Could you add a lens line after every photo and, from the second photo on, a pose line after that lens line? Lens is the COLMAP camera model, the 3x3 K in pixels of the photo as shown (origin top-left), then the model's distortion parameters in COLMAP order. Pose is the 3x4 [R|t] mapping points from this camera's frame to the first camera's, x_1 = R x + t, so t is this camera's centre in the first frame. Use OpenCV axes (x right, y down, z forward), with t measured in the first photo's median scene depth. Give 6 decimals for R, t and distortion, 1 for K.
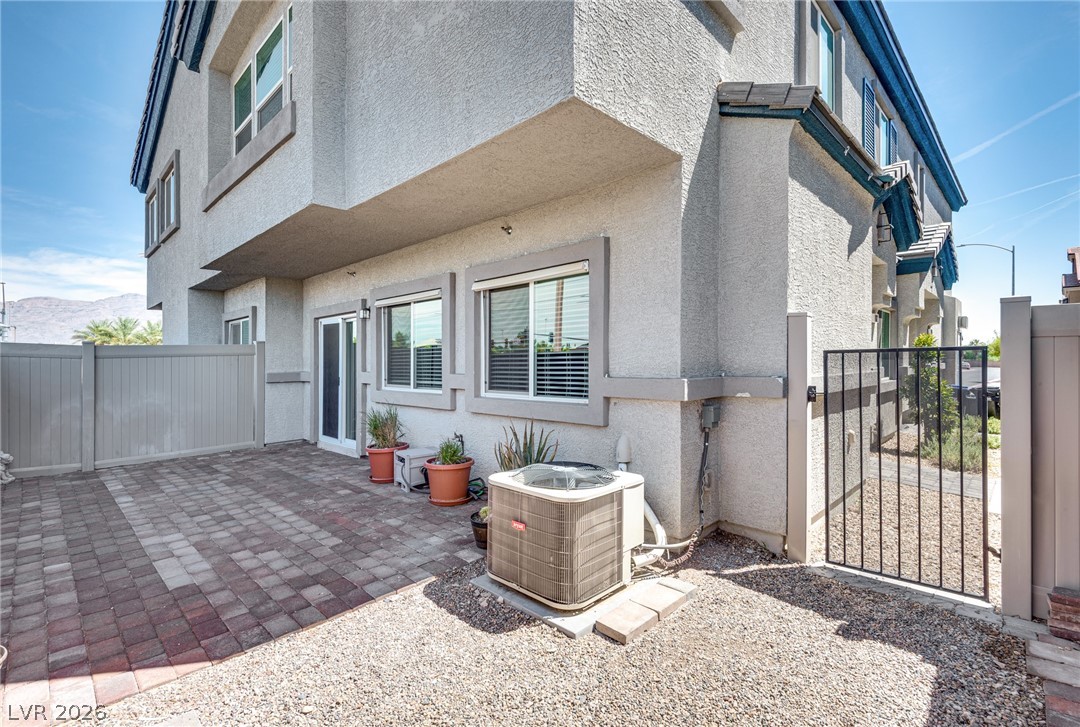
lens RADIAL K [[497.2, 0, 541.5], [0, 497.2, 363.4], [0, 0, 1]] dist [0.002413, 0.000111]
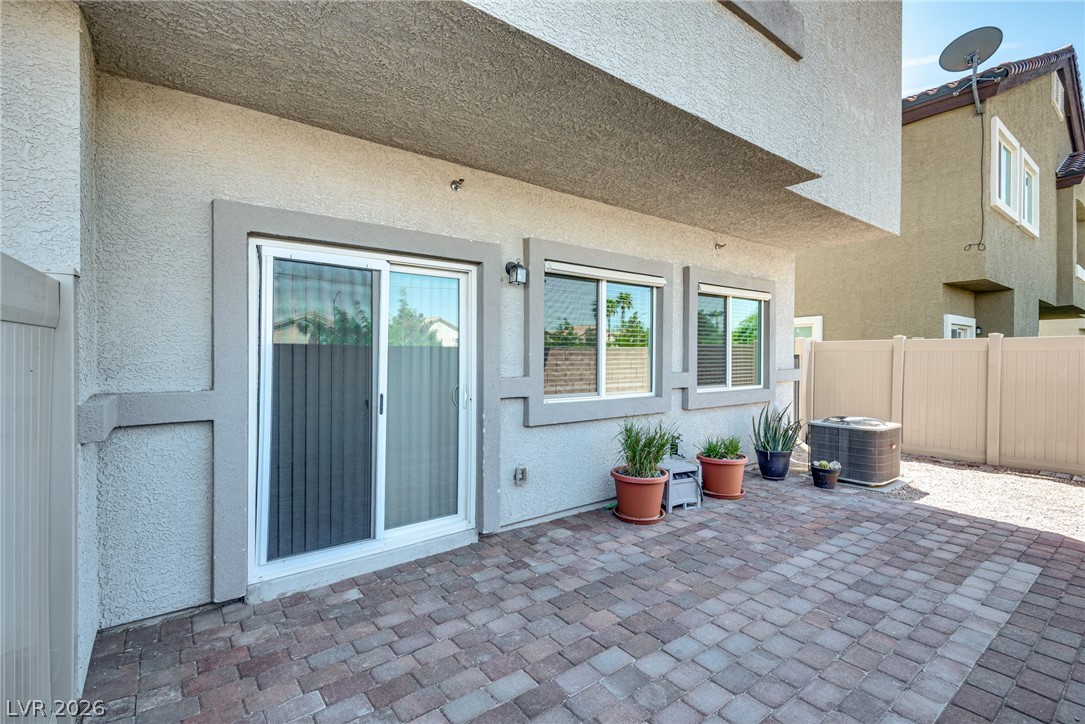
lens RADIAL K [[498.7, 0, 544.2], [0, 498.7, 358.6], [0, 0, 1]] dist [0.001431, -0.000837]
pose [[0.137172, 0.011683, 0.990478, -1.495485], [0.007699, 0.999888, -0.012861, 0.007215], [-0.990517, 0.009390, 0.137067, 1.455979]]
